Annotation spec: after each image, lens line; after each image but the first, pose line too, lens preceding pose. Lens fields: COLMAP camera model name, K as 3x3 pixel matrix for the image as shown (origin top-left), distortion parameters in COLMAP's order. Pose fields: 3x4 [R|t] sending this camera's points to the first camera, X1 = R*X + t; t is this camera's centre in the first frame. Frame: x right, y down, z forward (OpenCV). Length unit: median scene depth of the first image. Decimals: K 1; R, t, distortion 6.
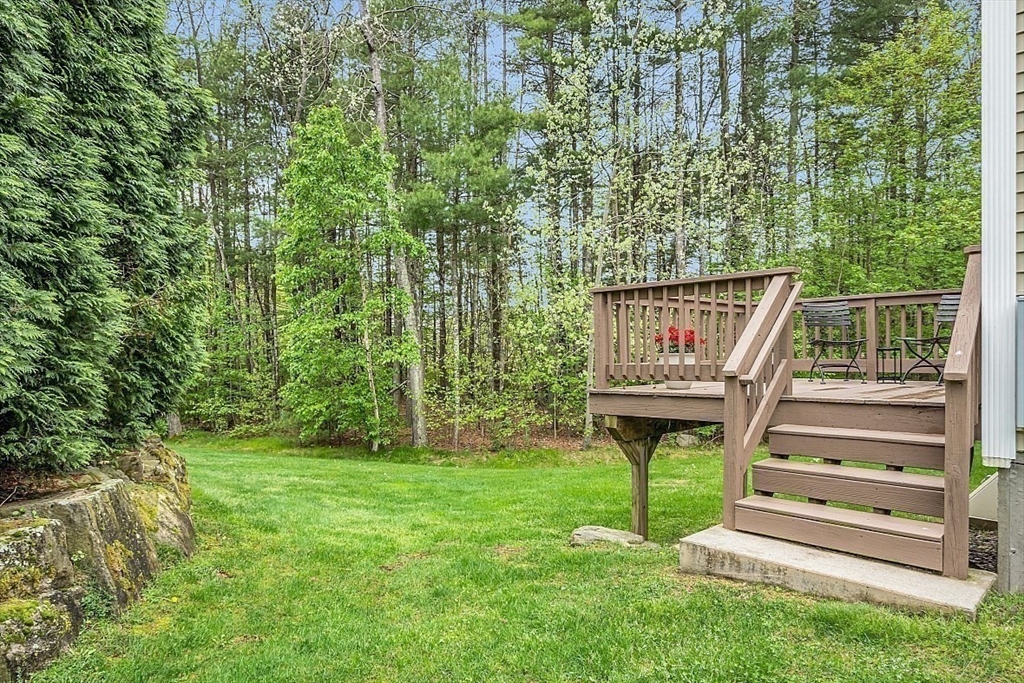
lens RADIAL K [[648.1, 0, 503.3], [0, 648.1, 358.8], [0, 0, 1]] dist [0.002610, 0.003474]
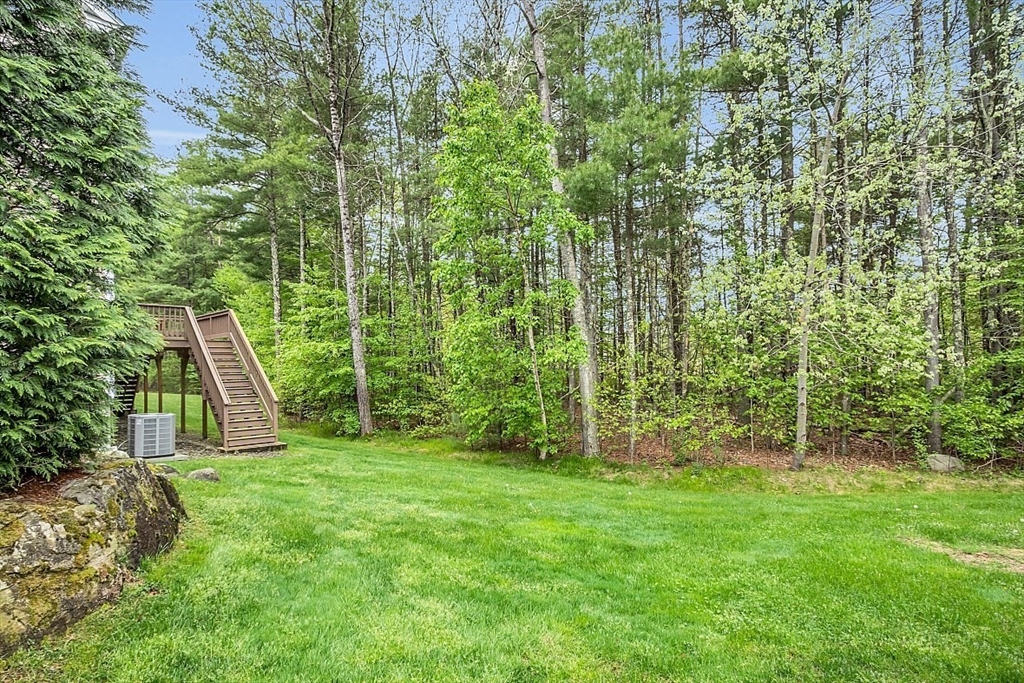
lens RADIAL K [[547.0, 0, 504.5], [0, 547.0, 354.6], [0, 0, 1]] dist [-0.025213, 0.000039]
pose [[0.951298, -0.014630, -0.307926, -0.007883], [0.007806, 0.999696, -0.023380, 0.011193], [0.308174, 0.019838, 0.951123, 0.244088]]
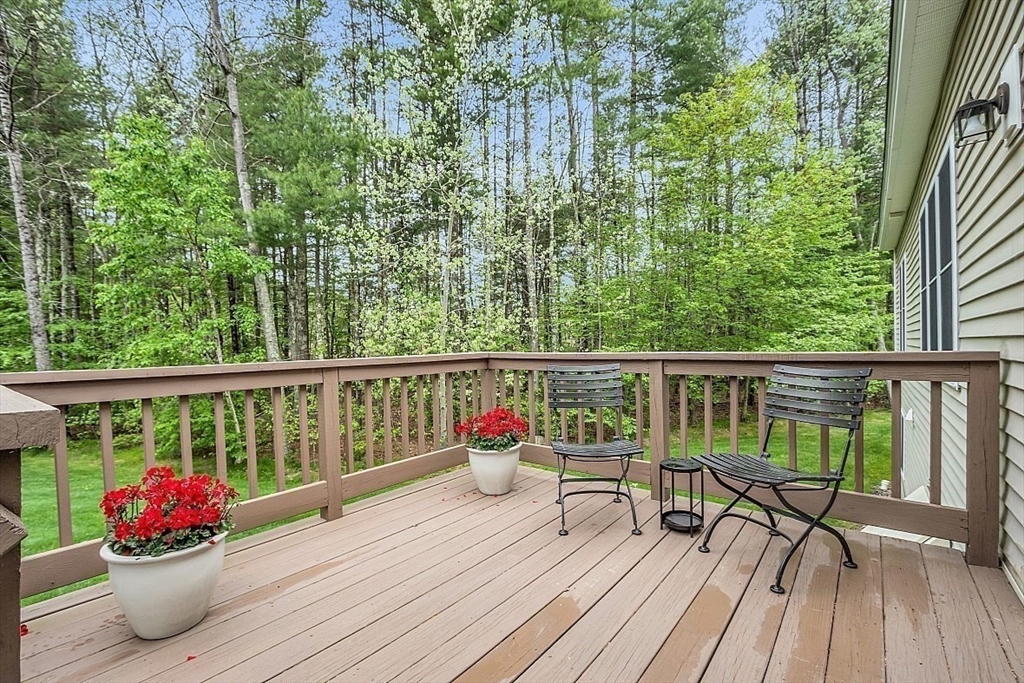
lens RADIAL K [[460.2, 0, 508.2], [0, 460.2, 349.8], [0, 0, 1]] dist [-0.003522, -0.000011]
pose [[0.992419, -0.010487, 0.122451, 0.143952], [0.009747, 0.999930, 0.006642, -0.040013], [-0.122512, -0.005398, 0.992452, 0.226828]]
